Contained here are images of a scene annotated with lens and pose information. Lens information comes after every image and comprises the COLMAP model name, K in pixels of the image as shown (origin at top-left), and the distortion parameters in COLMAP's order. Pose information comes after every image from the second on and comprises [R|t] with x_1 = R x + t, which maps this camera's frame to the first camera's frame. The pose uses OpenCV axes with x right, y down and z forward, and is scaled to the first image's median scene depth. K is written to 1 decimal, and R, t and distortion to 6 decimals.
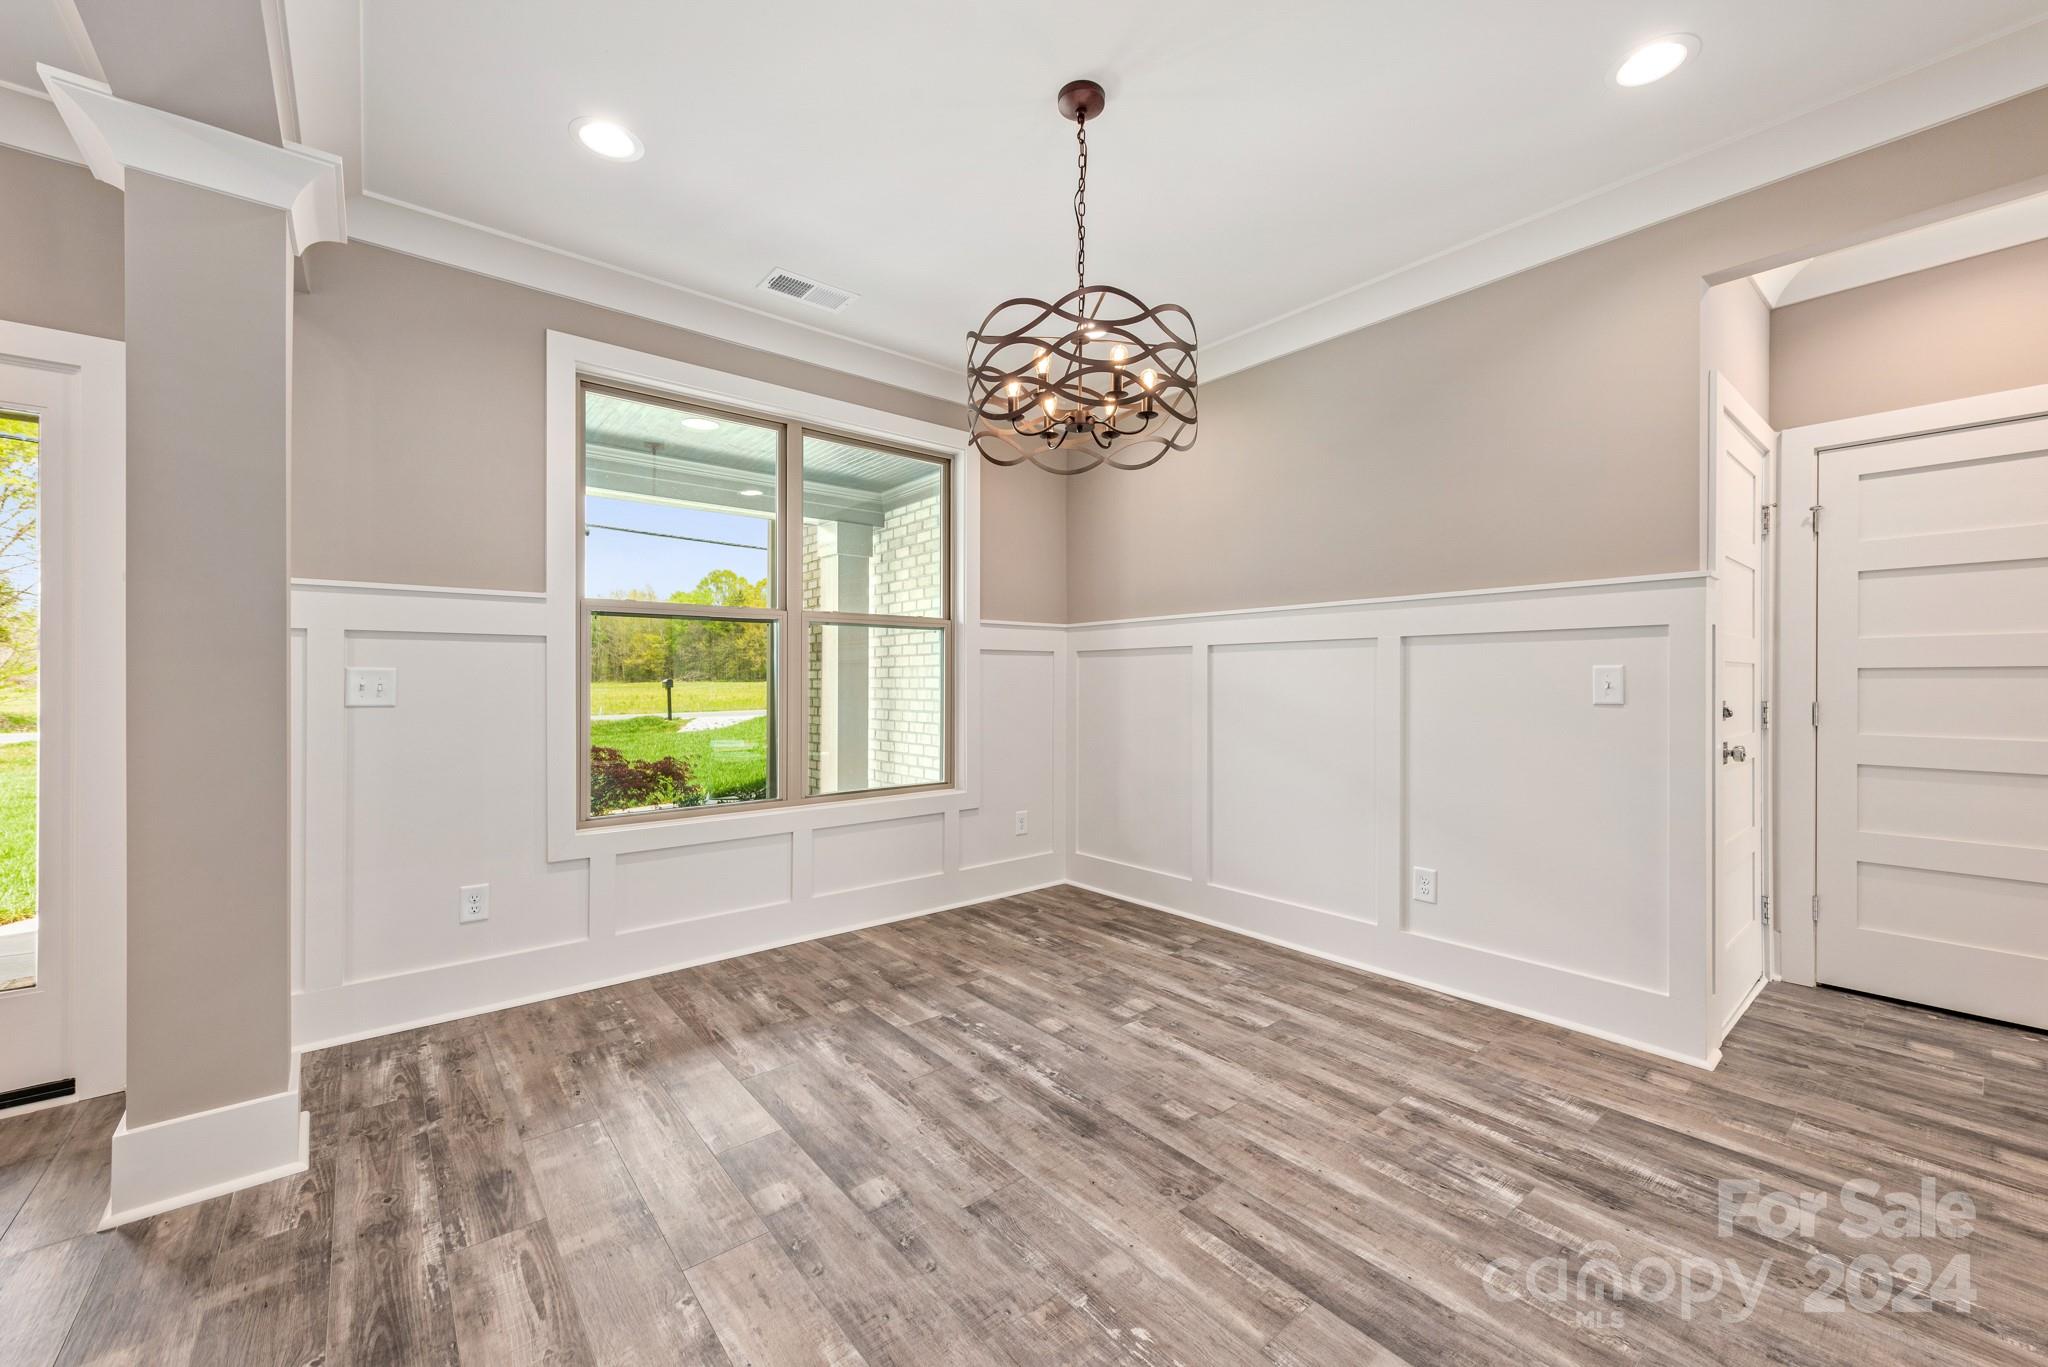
lens RADIAL K [[802.0, 0, 1030.6], [0, 802.0, 685.6], [0, 0, 1]] dist [0.006400, -0.000419]
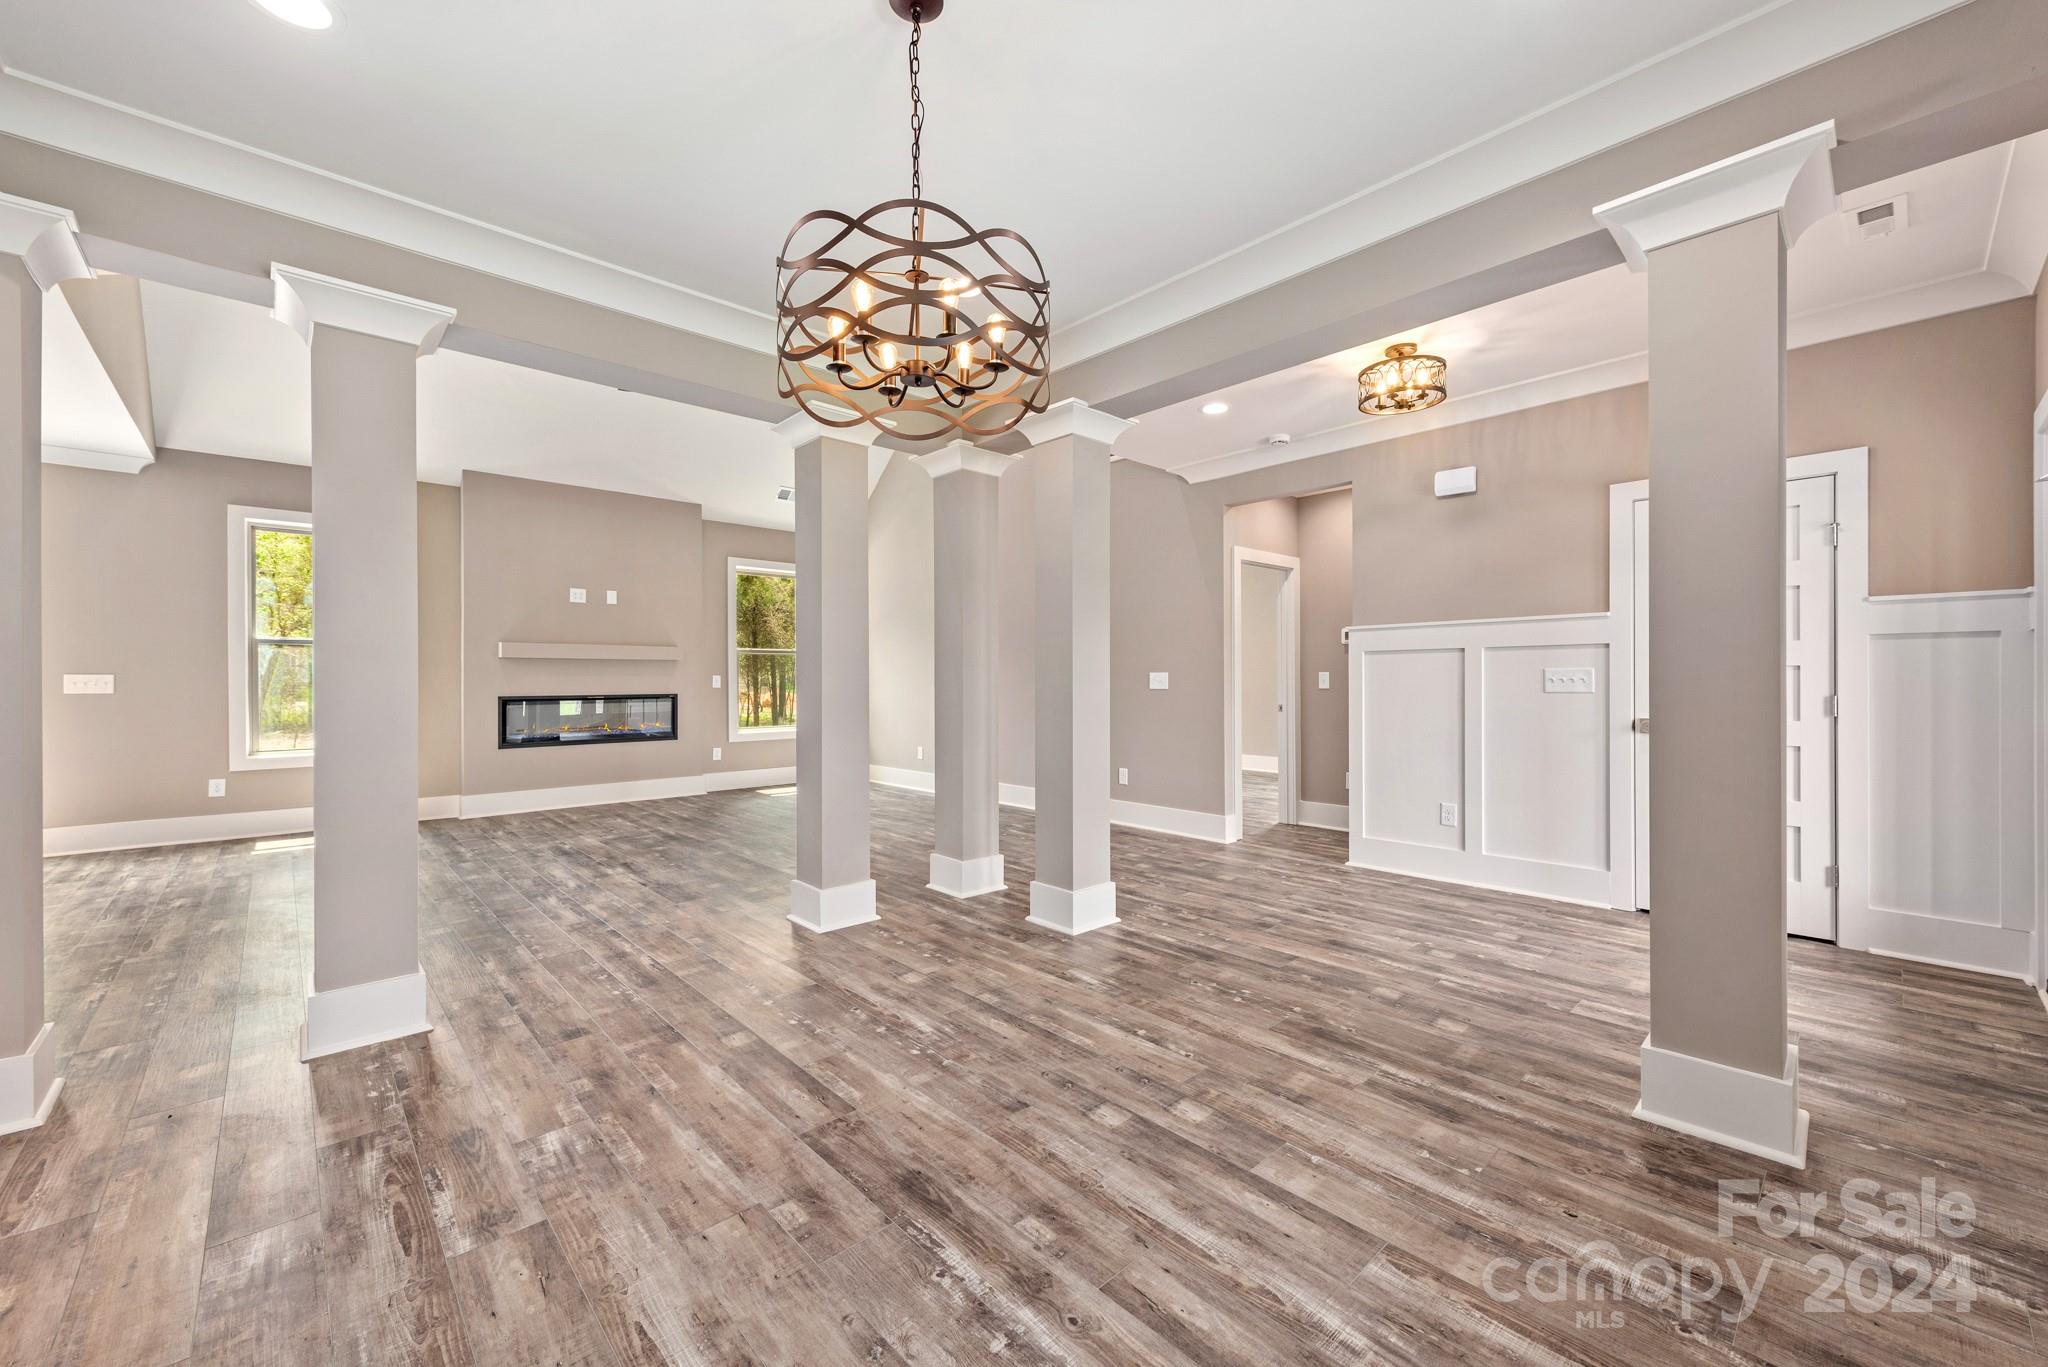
lens RADIAL K [[798.0, 0, 1037.1], [0, 798.0, 683.5], [0, 0, 1]] dist [0.011266, -0.004594]
pose [[-0.997853, 0.006629, -0.065160, -0.012341], [0.005893, 0.999917, 0.011476, -0.008972], [0.065231, 0.011068, -0.997809, 1.723402]]
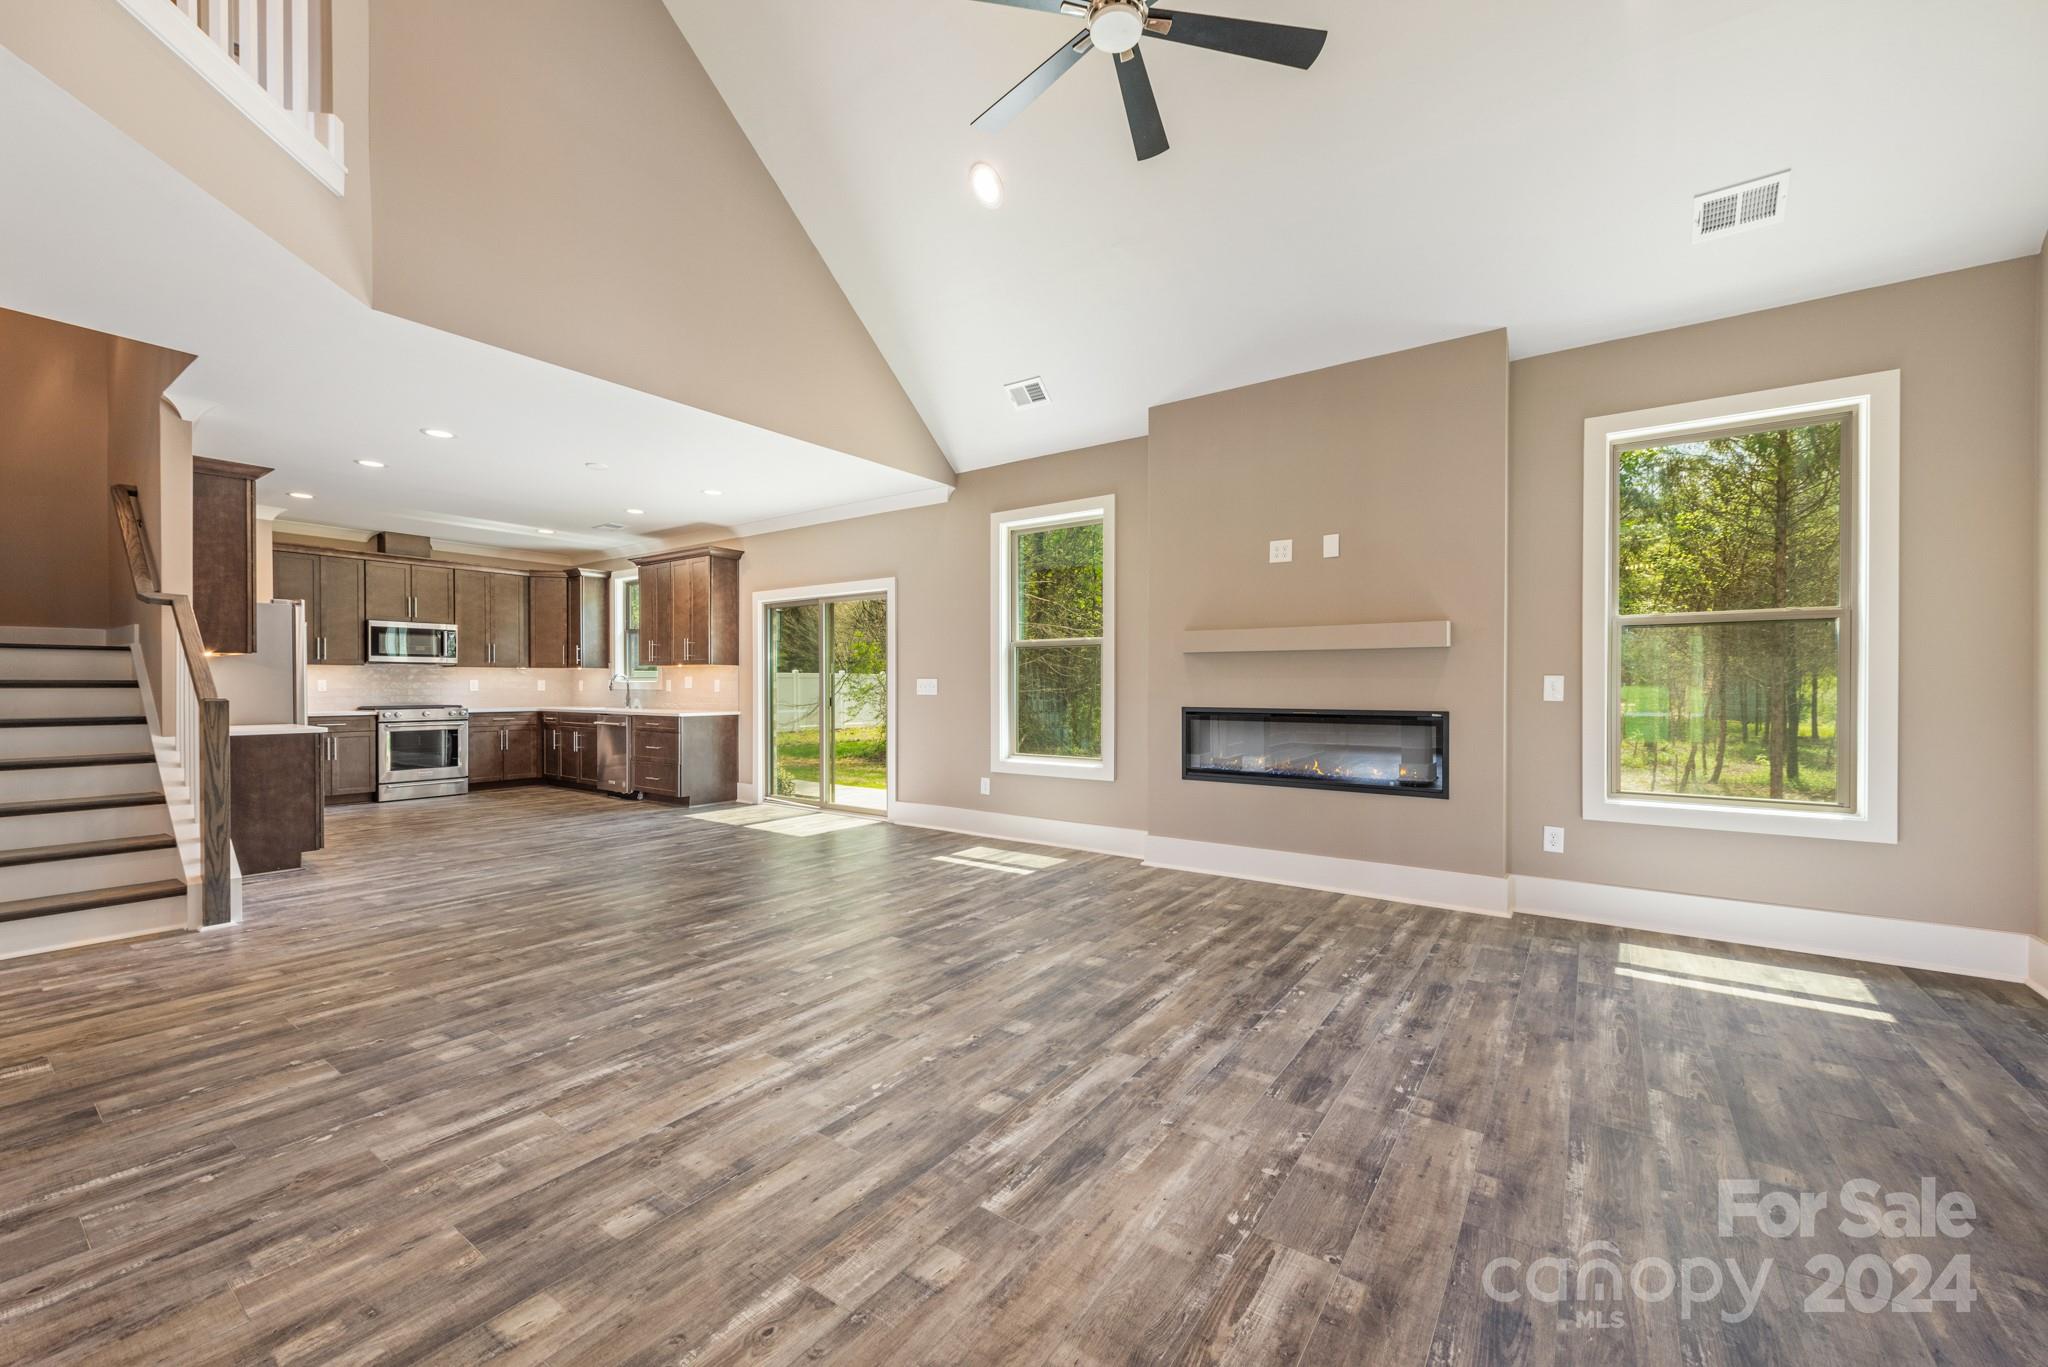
lens RADIAL K [[795.9, 0, 1034.1], [0, 795.9, 686.6], [0, 0, 1]] dist [0.015854, -0.005989]
pose [[-0.261024, 0.000500, 0.965332, -0.182627], [0.006660, 0.999977, 0.001283, 0.001777], [-0.965309, 0.006764, -0.261021, -0.467247]]
